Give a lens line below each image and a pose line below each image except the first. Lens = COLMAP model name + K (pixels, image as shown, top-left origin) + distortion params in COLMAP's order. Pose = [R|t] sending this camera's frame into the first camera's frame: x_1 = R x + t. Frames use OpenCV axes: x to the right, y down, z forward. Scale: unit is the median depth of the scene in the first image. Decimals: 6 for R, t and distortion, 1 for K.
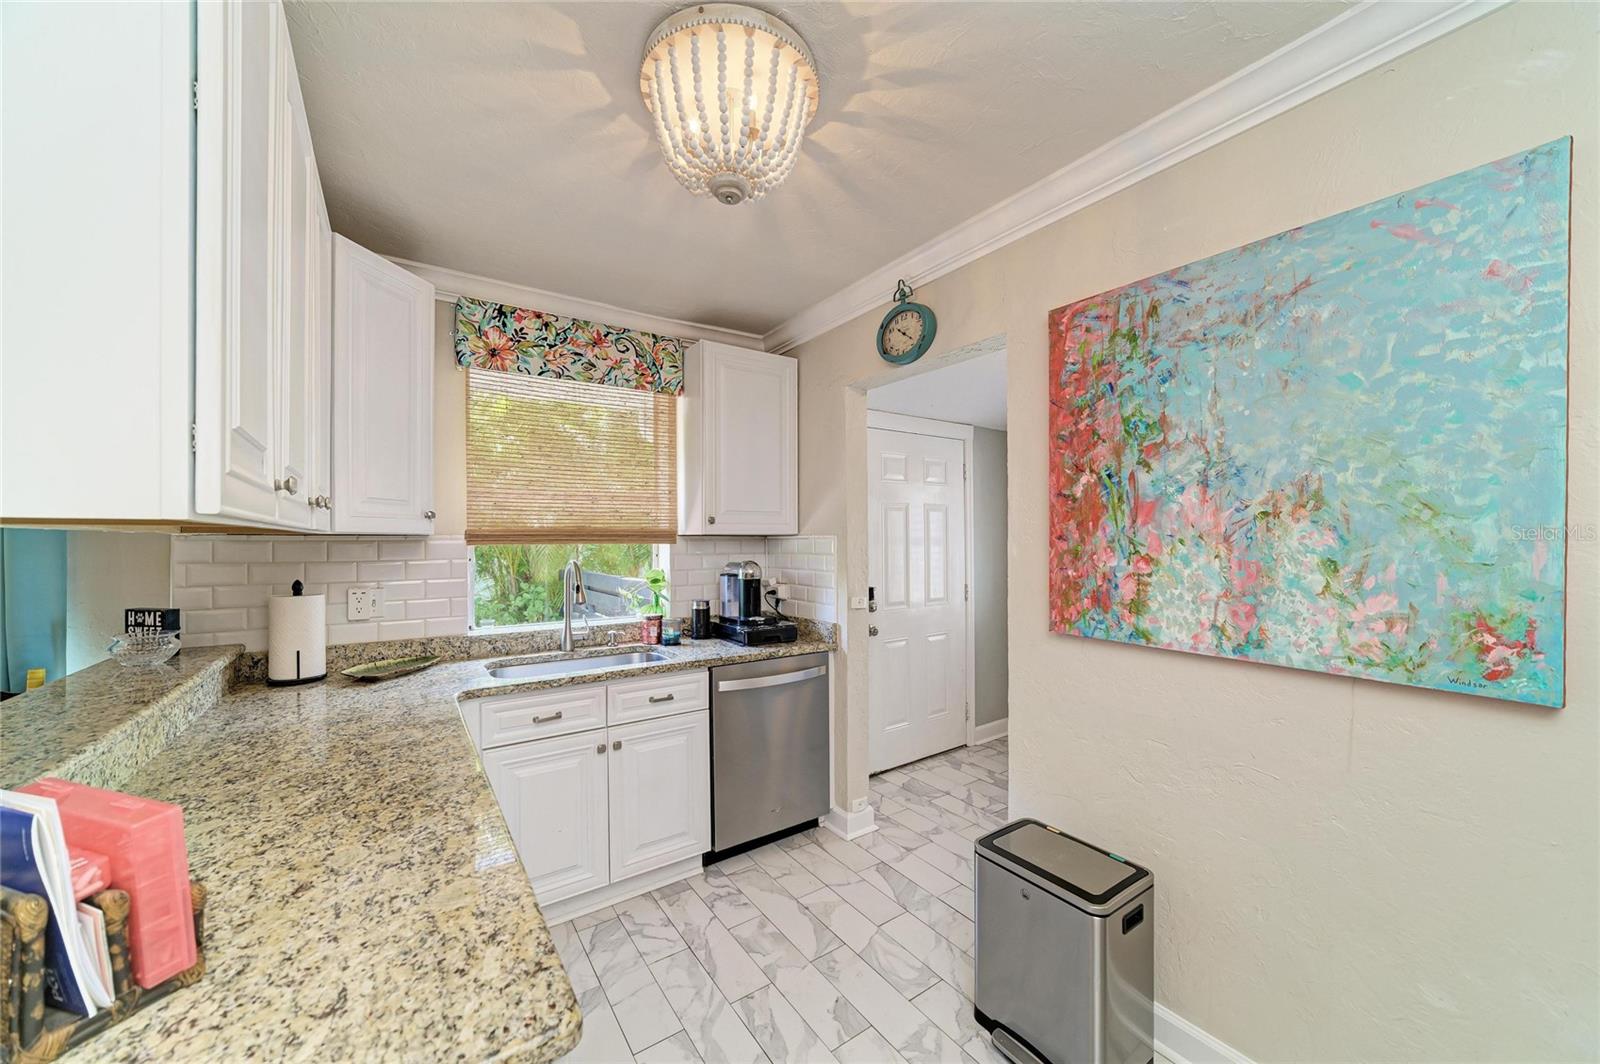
lens RADIAL K [[587.8, 0, 804.5], [0, 587.8, 539.1], [0, 0, 1]] dist [-0.021612, 0.006244]
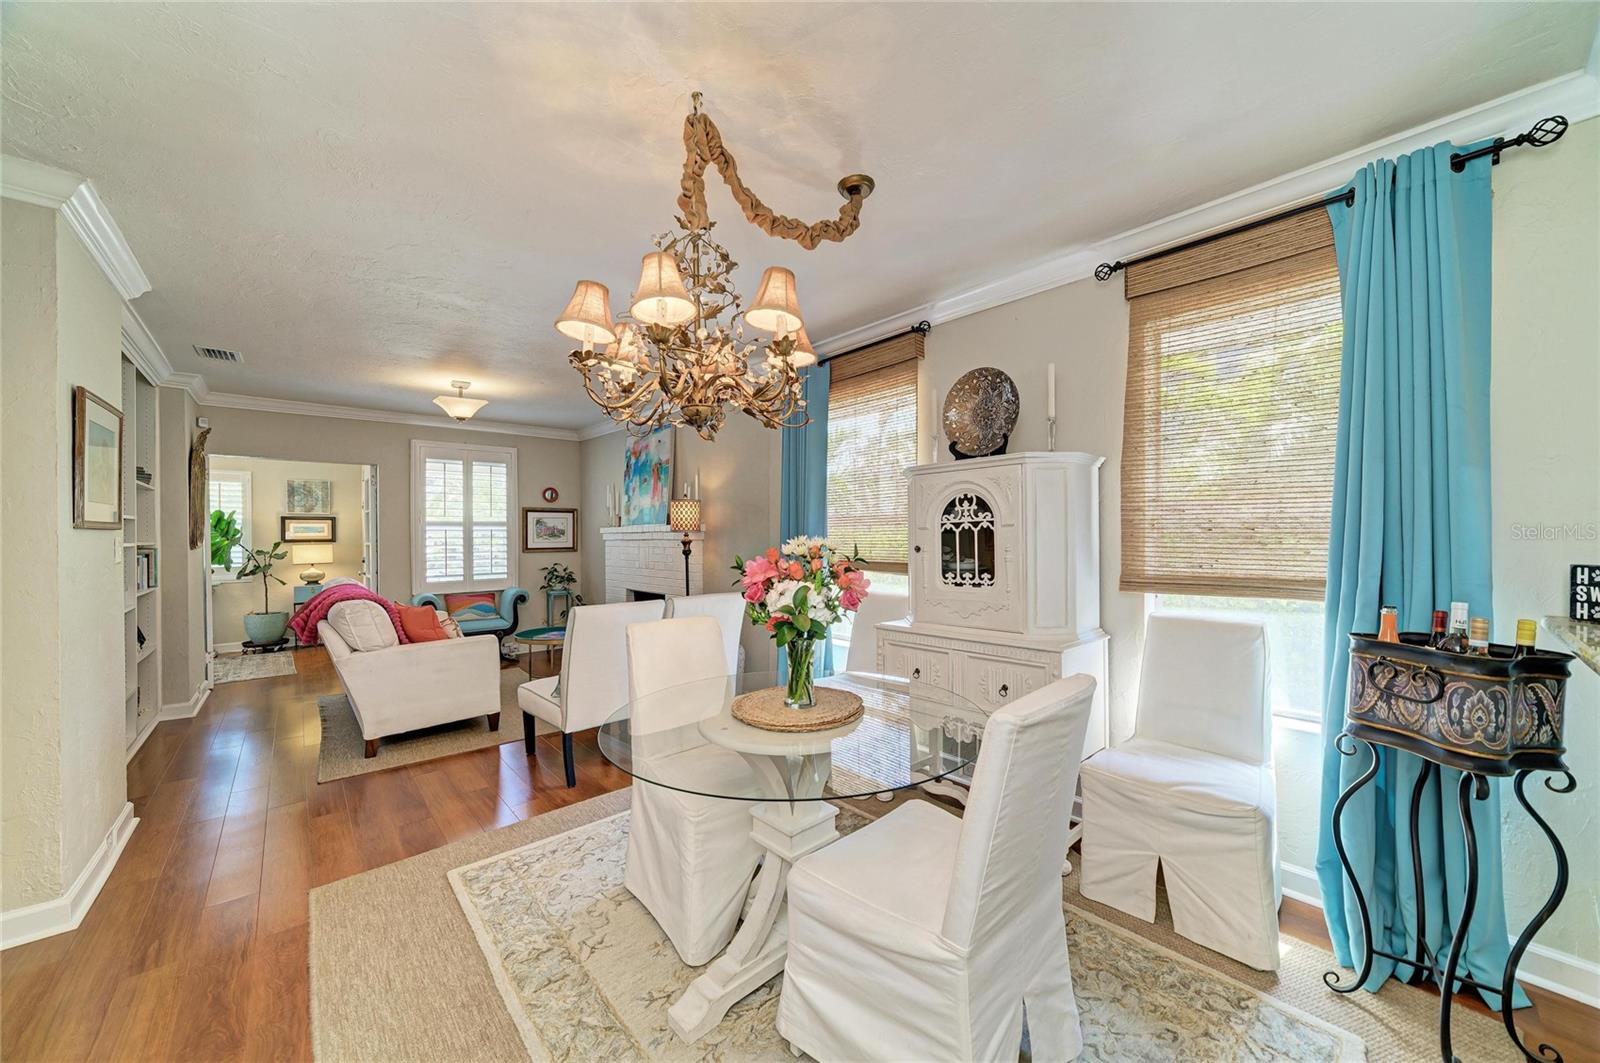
lens RADIAL K [[583.2, 0, 805.7], [0, 583.2, 538.7], [0, 0, 1]] dist [-0.019254, 0.005693]
pose [[0.126231, 0.010005, -0.991950, -0.501508], [0.004683, 0.999932, 0.010681, 0.071445], [0.991990, -0.005993, 0.126176, -0.208518]]
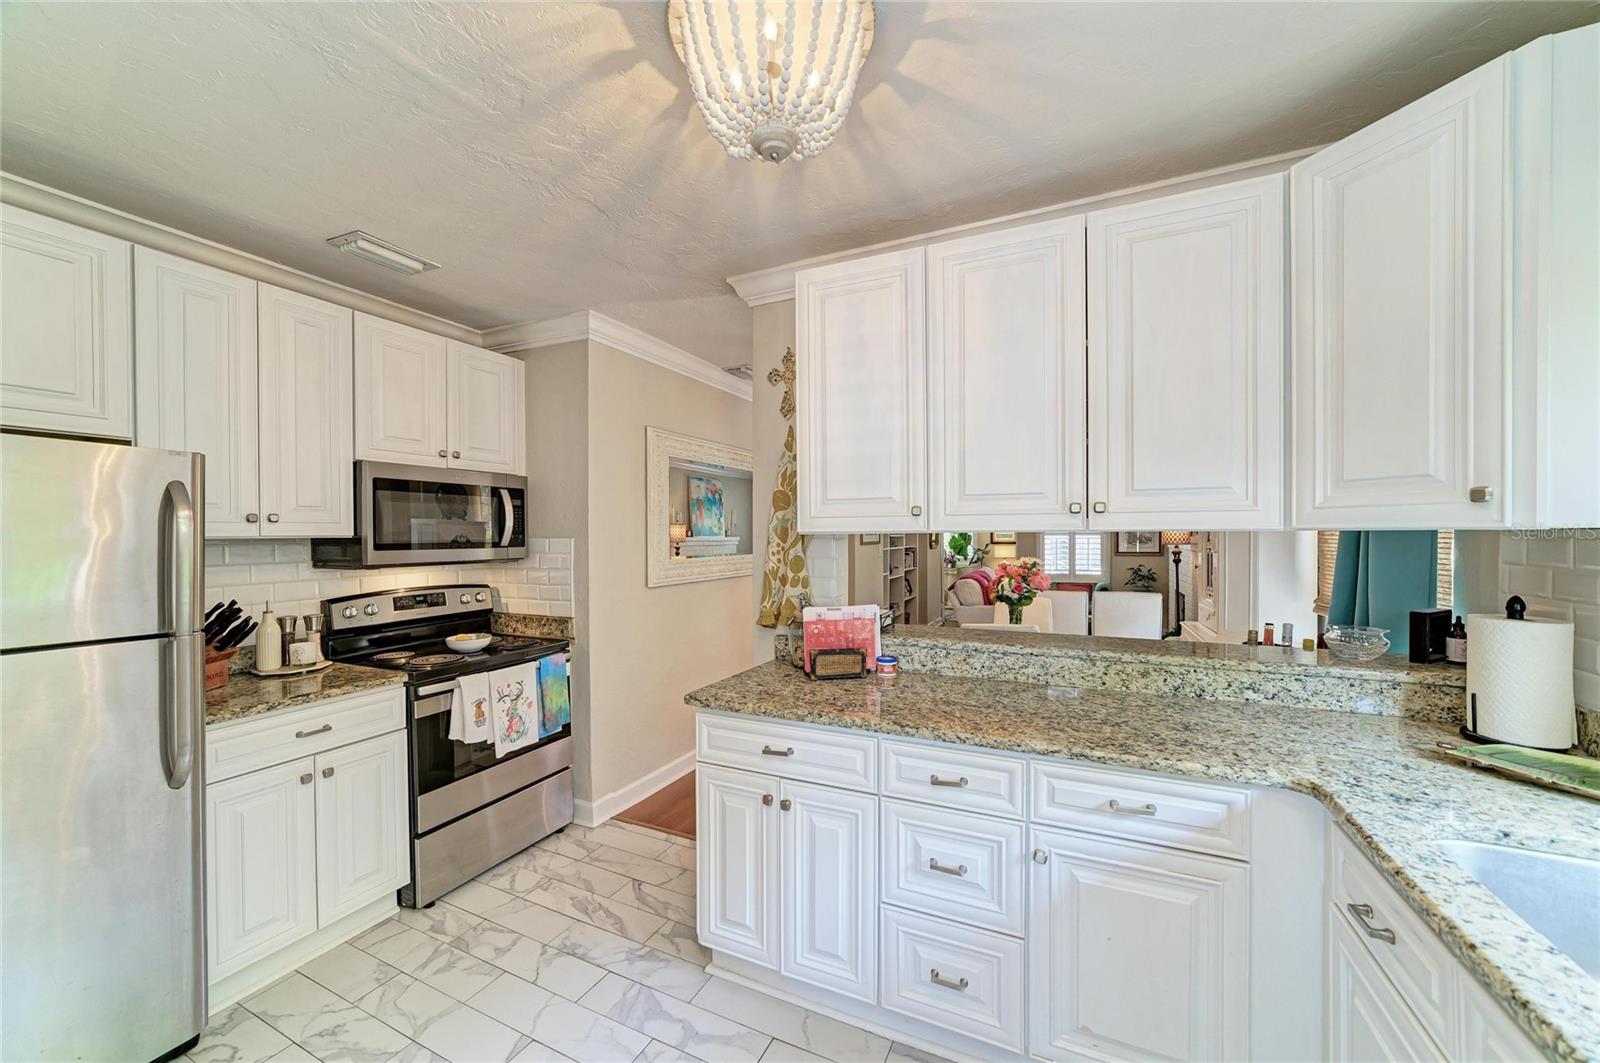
lens RADIAL K [[593.0, 0, 800.6], [0, 593.0, 535.9], [0, 0, 1]] dist [-0.021620, 0.006059]
pose [[-0.868039, 0.011922, -0.496352, 0.212180], [0.011653, 0.999925, 0.003639, -0.013131], [0.496359, -0.002625, -0.868114, 1.341588]]
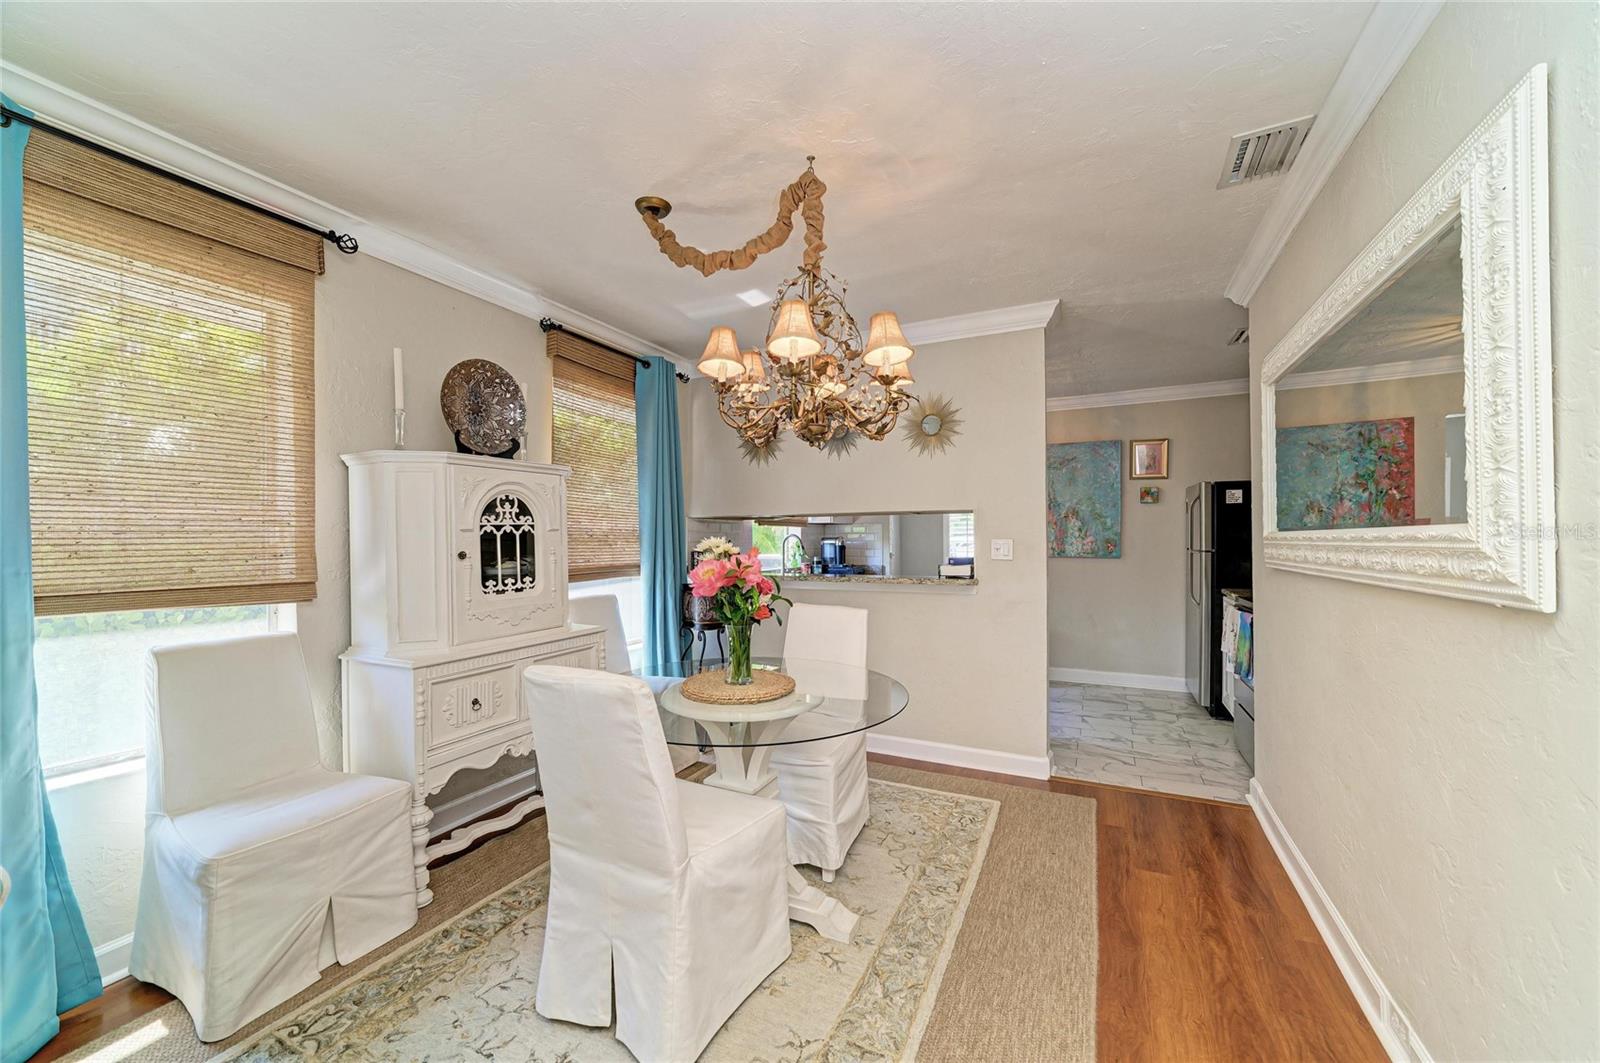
lens RADIAL K [[607.2, 0, 805.2], [0, 607.2, 537.9], [0, 0, 1]] dist [-0.013884, 0.000544]
pose [[0.872077, 0.002340, 0.489363, -1.954849], [-0.000015, 0.999989, -0.004755, 0.084731], [-0.489368, 0.004140, 0.872067, -1.199135]]
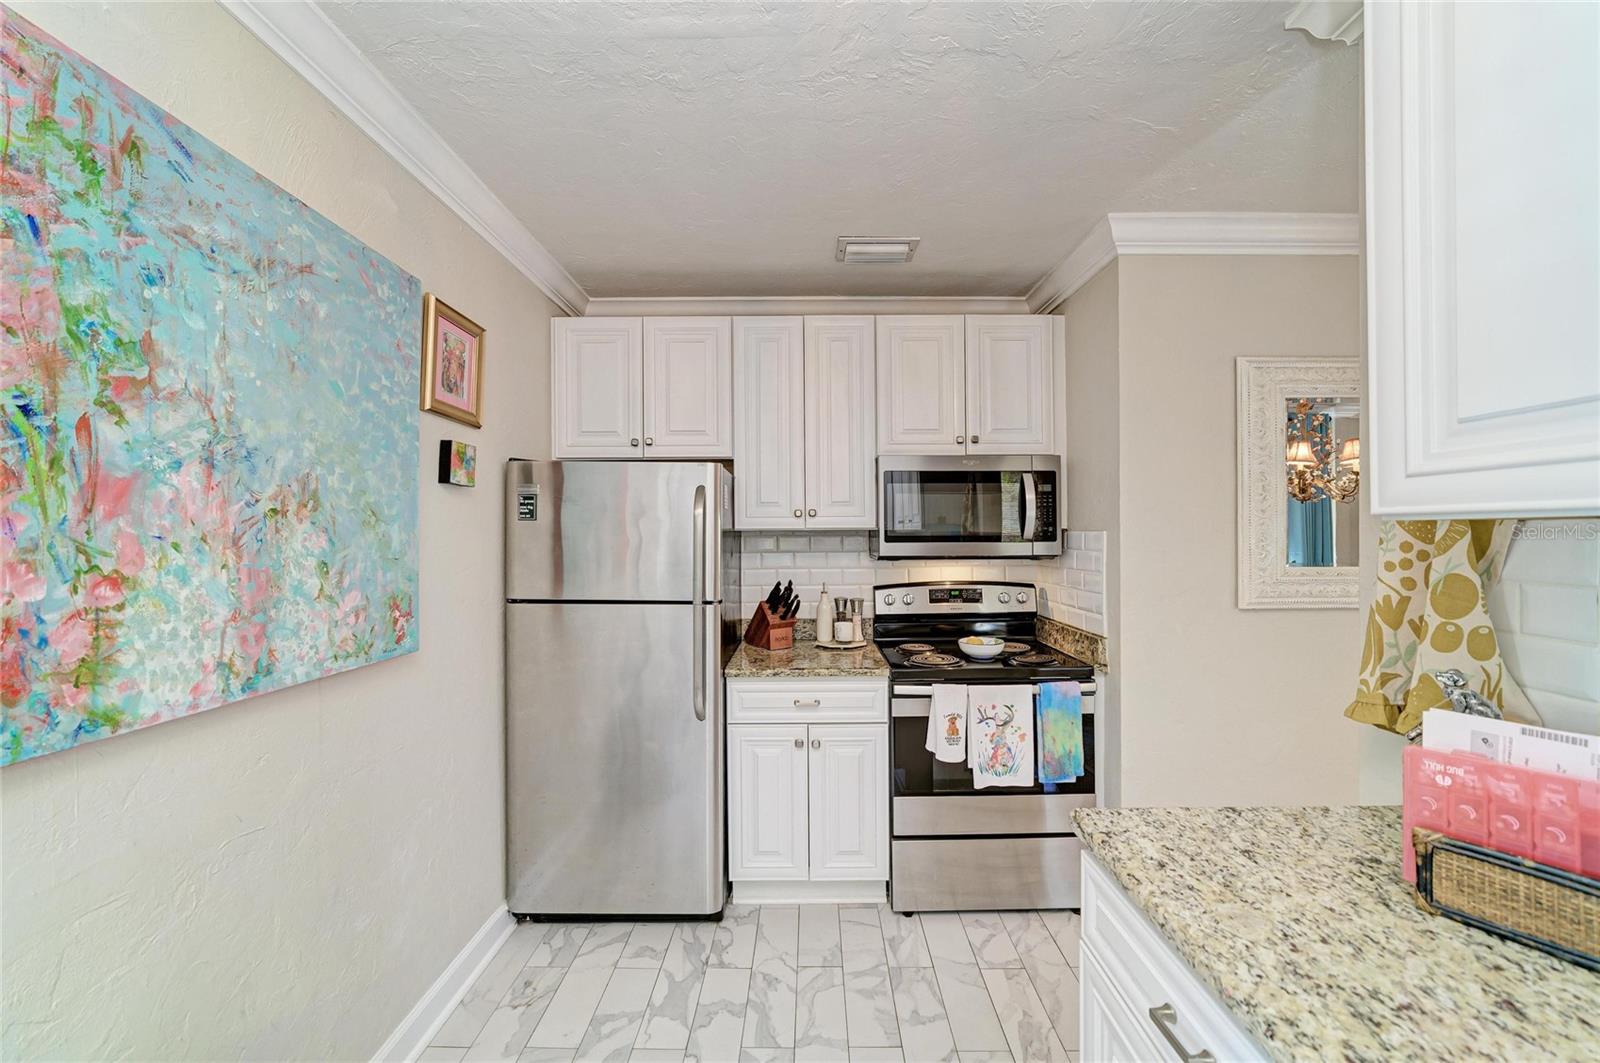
lens RADIAL K [[597.6, 0, 814.8], [0, 597.6, 534.7], [0, 0, 1]] dist [-0.008351, 0.000296]
pose [[-0.826402, 0.003889, 0.563067, -0.252505], [0.004467, 0.999990, -0.000351, -0.004952], [-0.563063, 0.002225, -0.826411, 0.963840]]
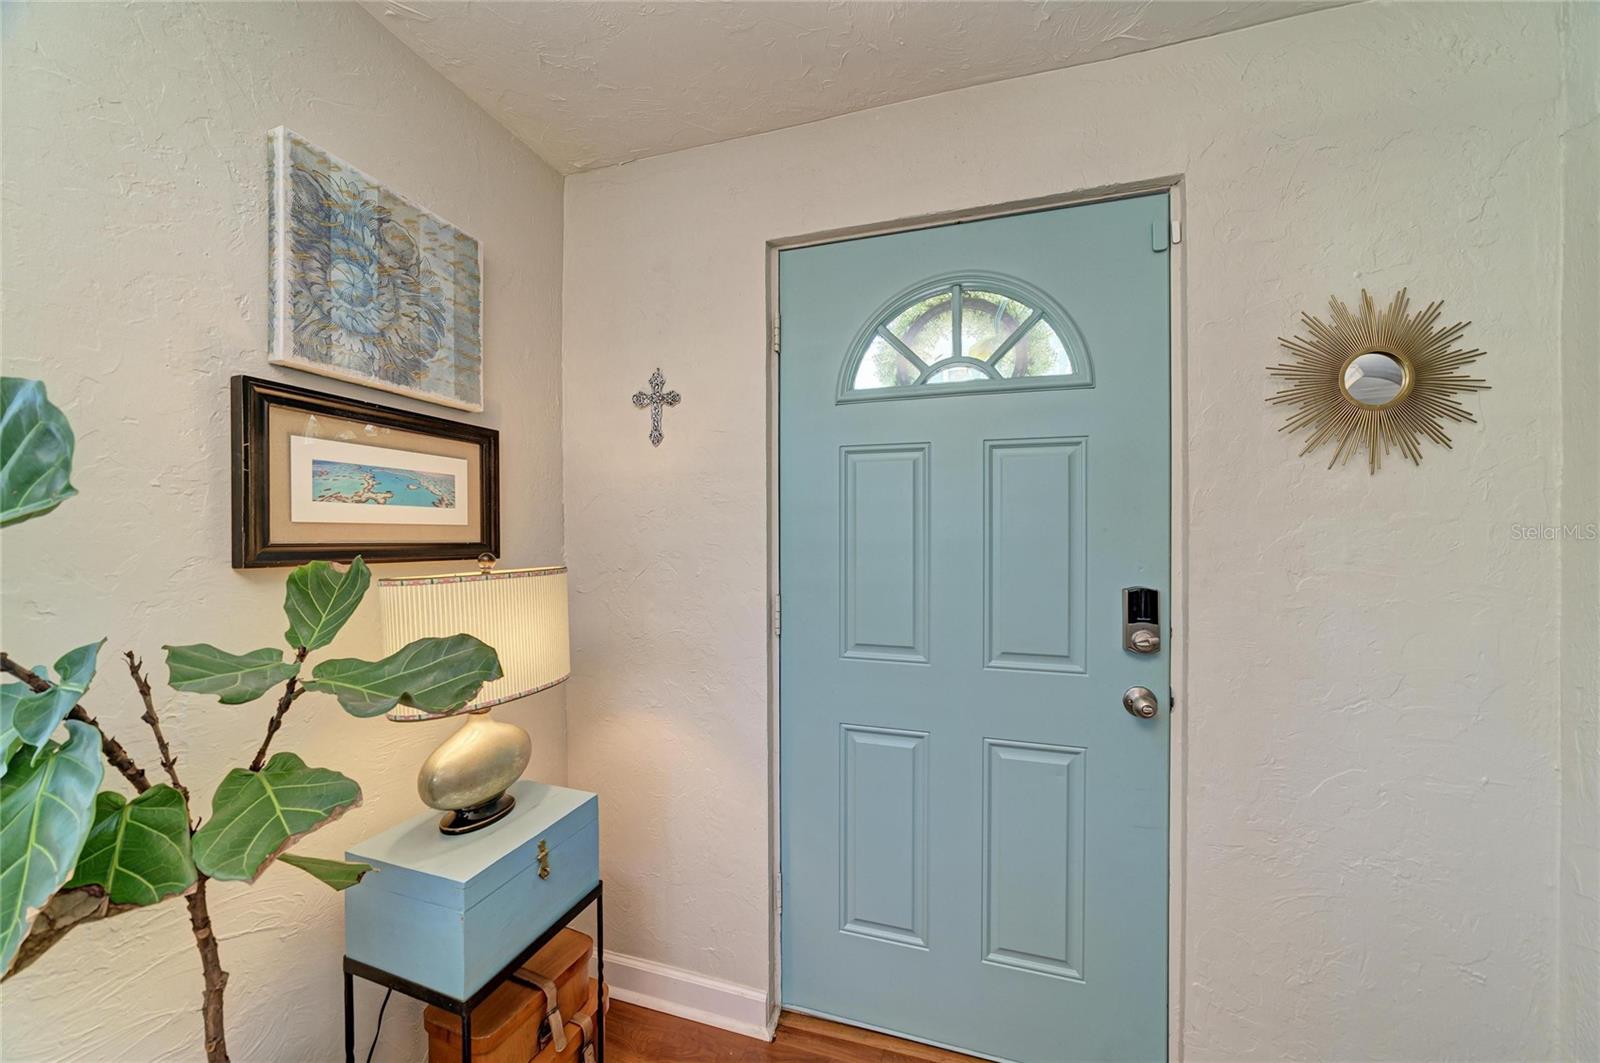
lens RADIAL K [[563.0, 0, 806.5], [0, 563.0, 534.4], [0, 0, 1]] dist [-0.013400, 0.000336]
pose [[0.610359, 0.001635, -0.792123, -4.004707], [-0.003132, 0.999995, -0.000349, 0.089362], [0.792119, 0.002693, 0.610361, -3.065794]]
